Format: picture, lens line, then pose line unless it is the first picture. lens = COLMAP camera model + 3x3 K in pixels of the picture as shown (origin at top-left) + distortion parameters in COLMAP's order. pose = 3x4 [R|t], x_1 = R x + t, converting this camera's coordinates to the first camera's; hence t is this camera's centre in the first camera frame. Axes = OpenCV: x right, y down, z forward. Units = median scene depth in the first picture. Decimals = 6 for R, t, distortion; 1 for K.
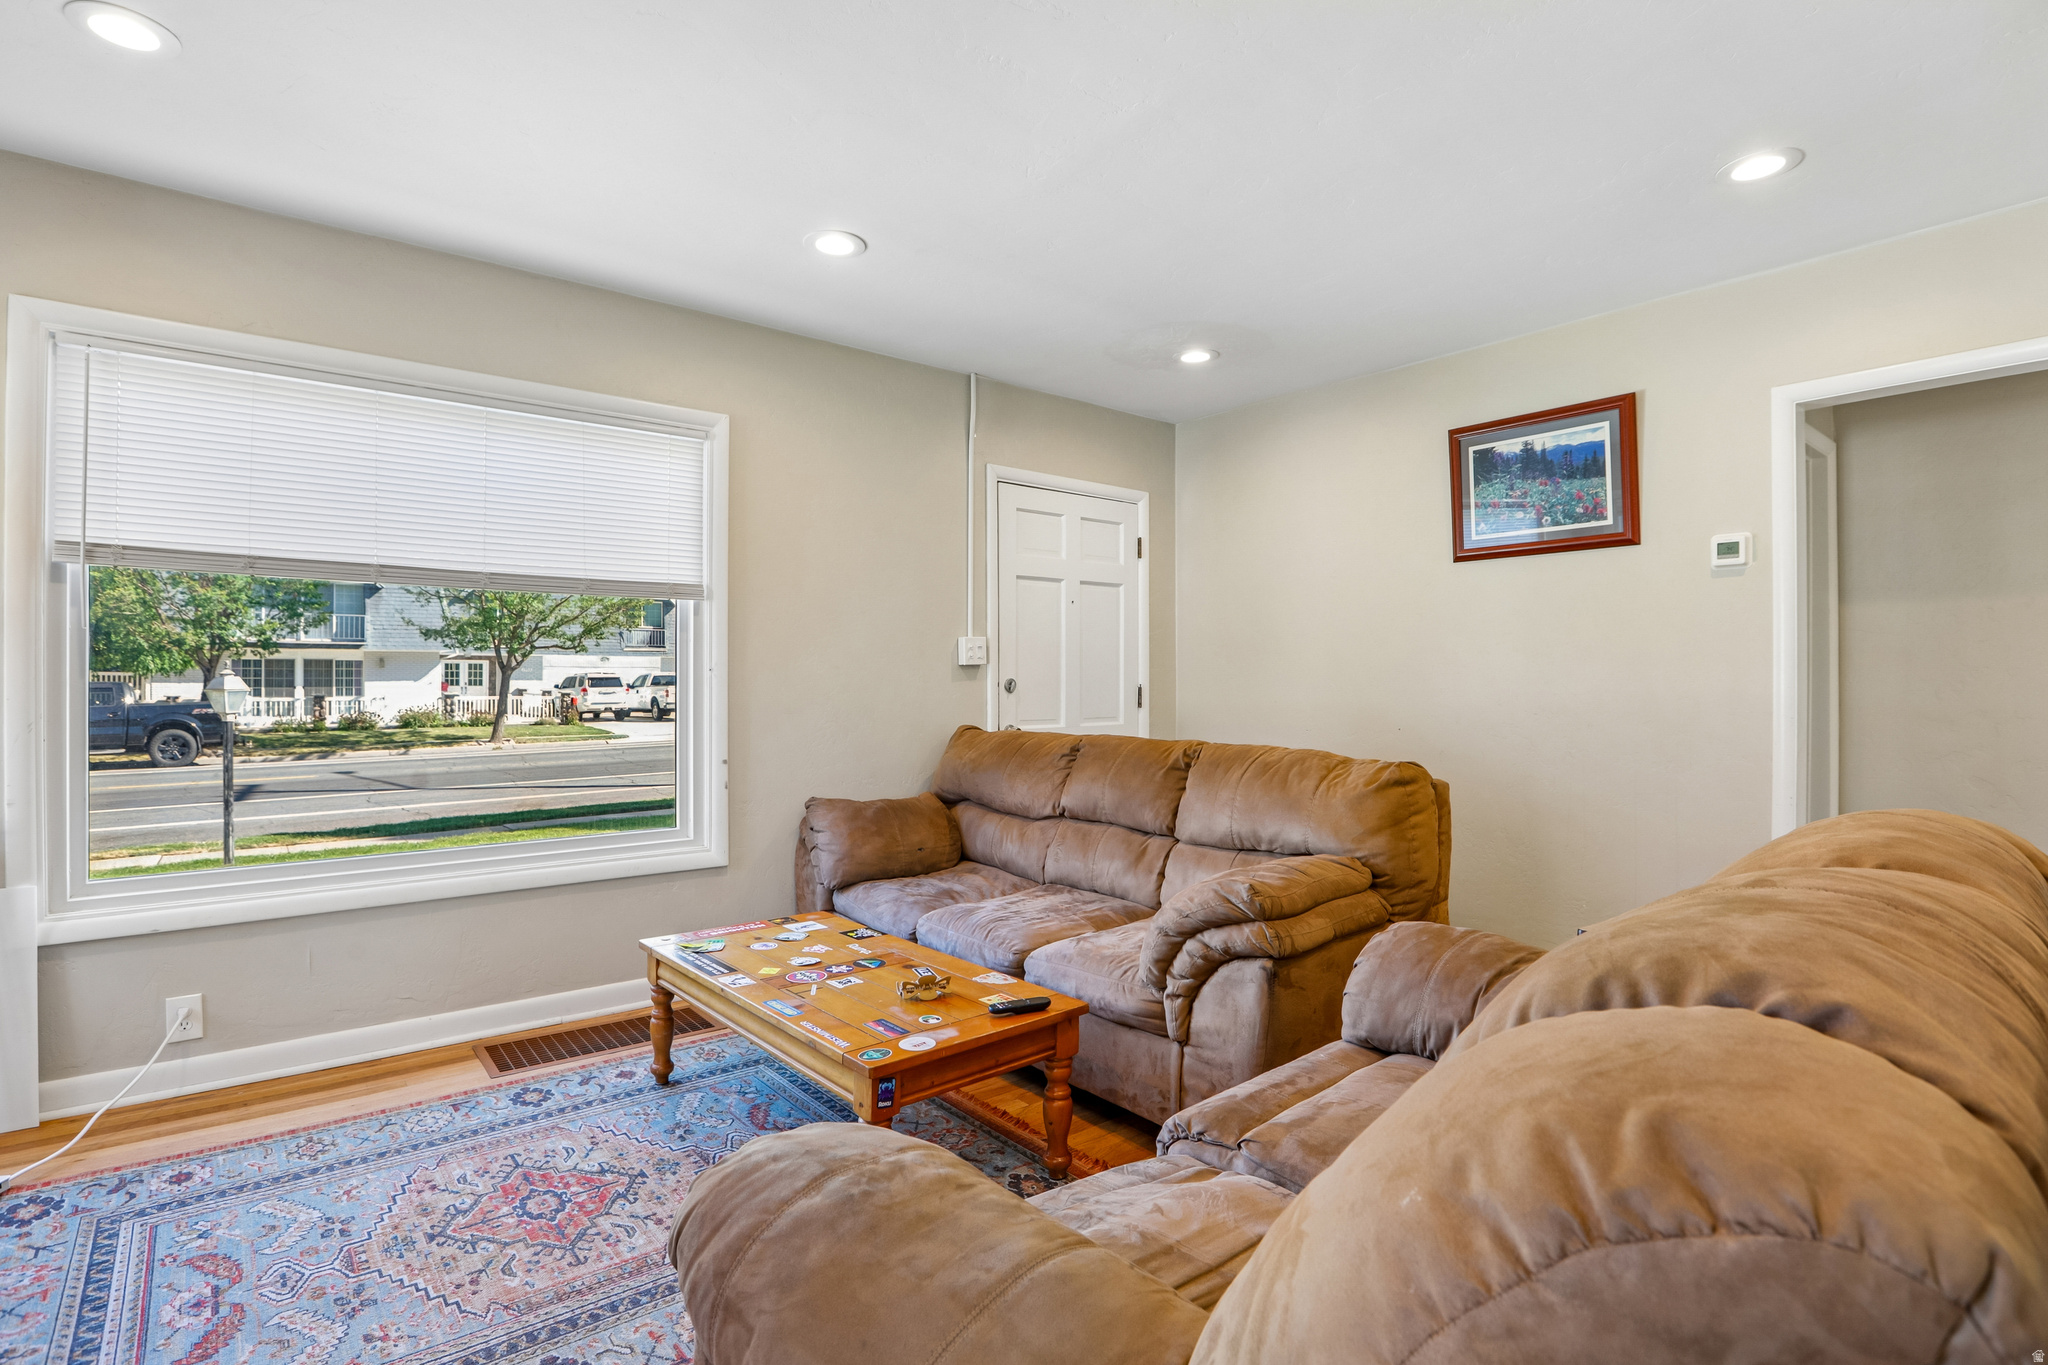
lens RADIAL K [[998.7, 0, 1027.5], [0, 998.7, 681.7], [0, 0, 1]] dist [-0.004652, -0.000201]
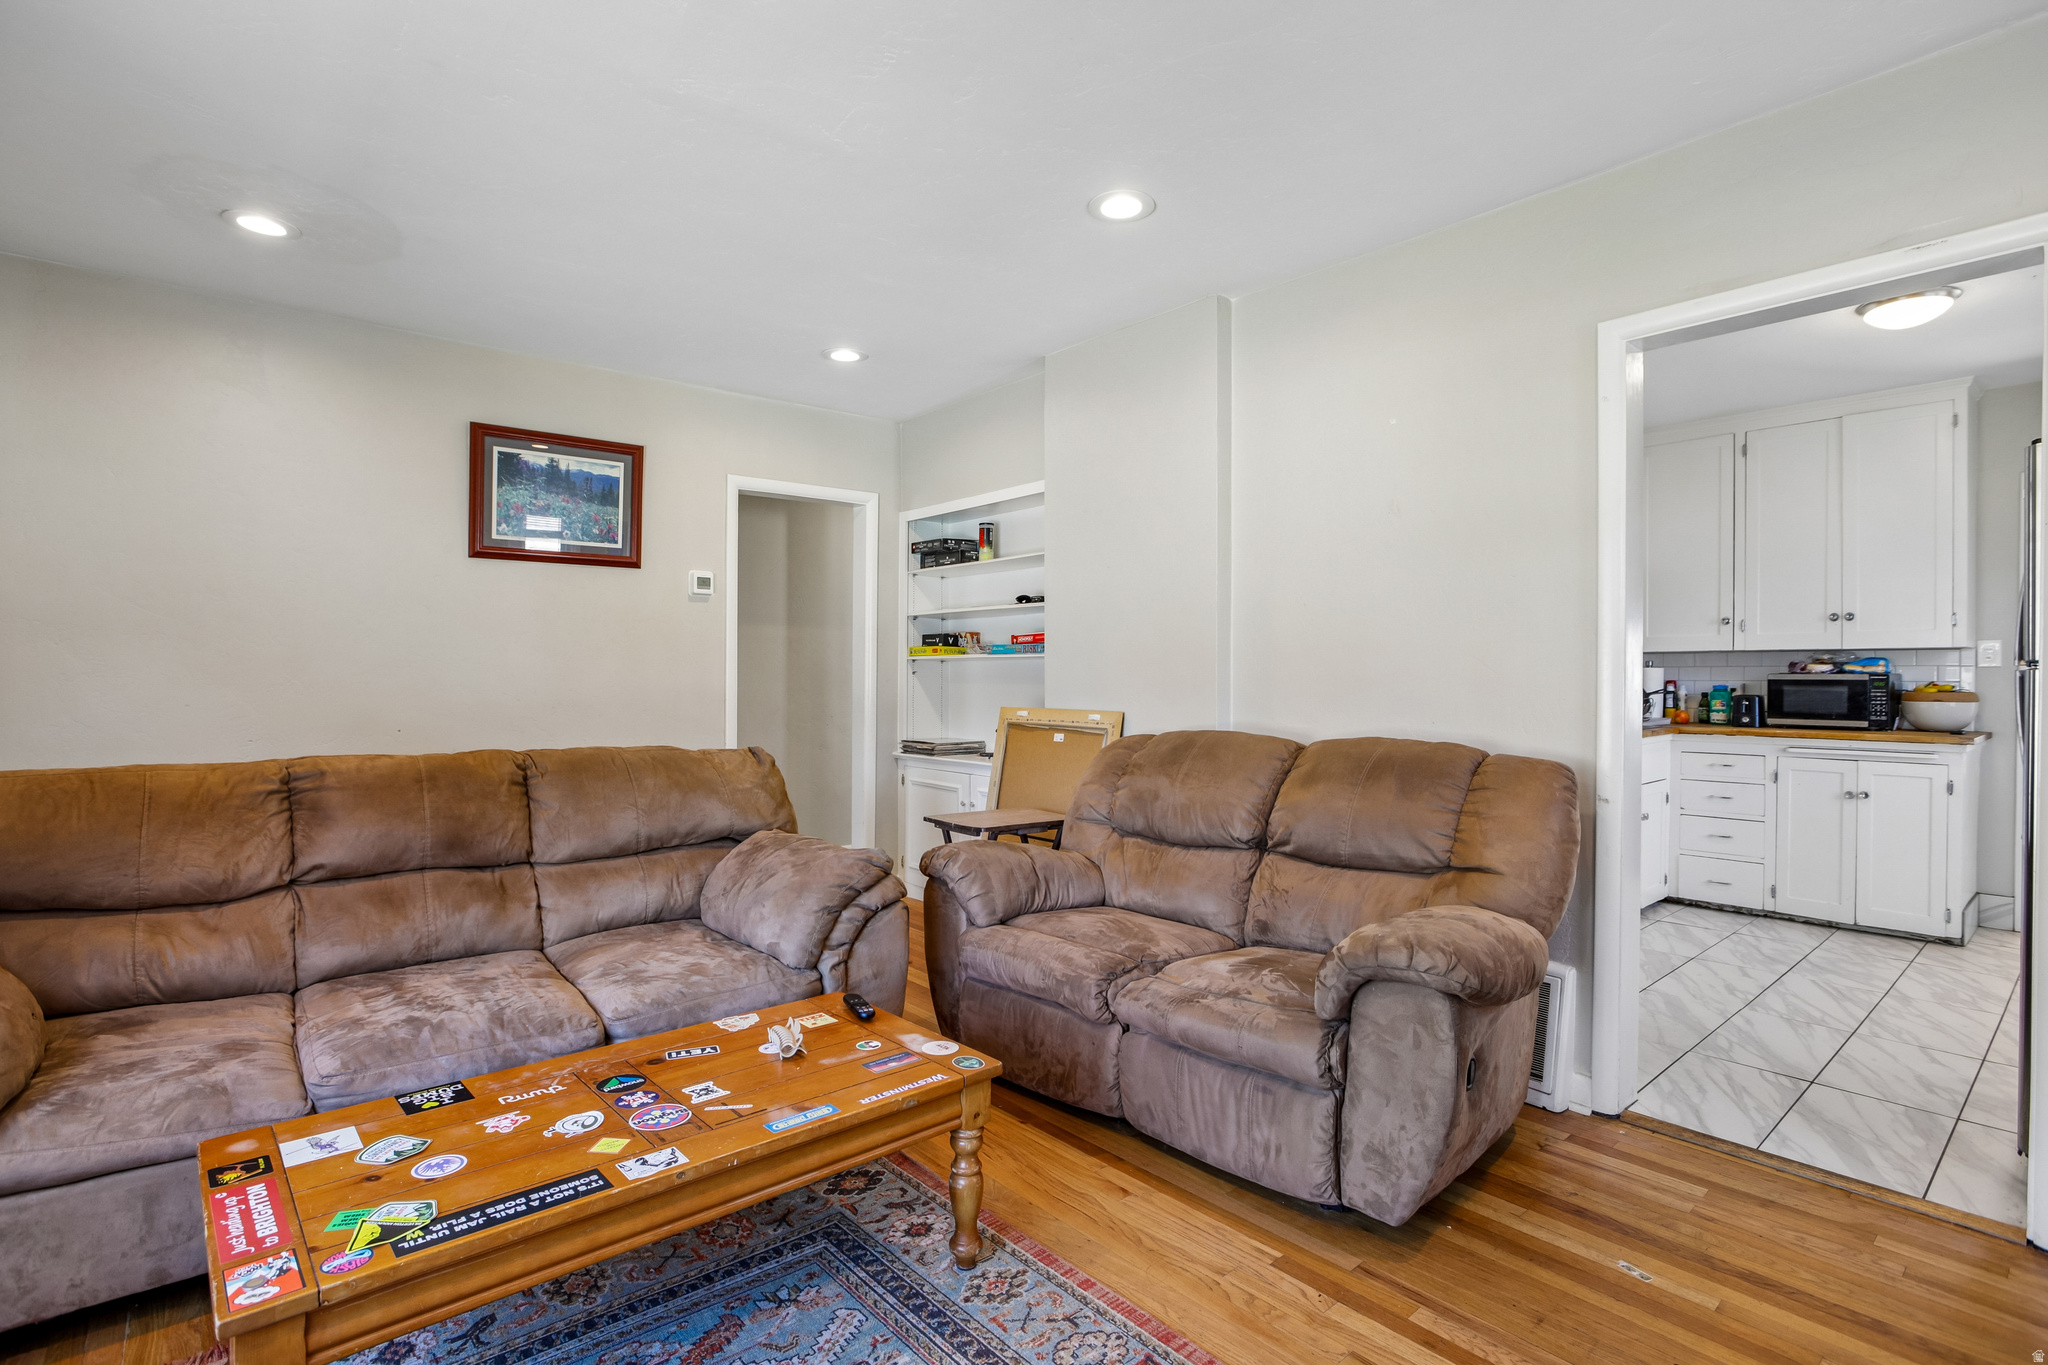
lens RADIAL K [[1005.7, 0, 1002.4], [0, 1005.7, 687.2], [0, 0, 1]] dist [-0.027802, 0.013224]
pose [[-0.015409, -0.010452, 0.999827, -0.088556], [-0.003165, 0.999941, 0.010404, -0.000408], [-0.999876, -0.003004, -0.015441, 0.076692]]
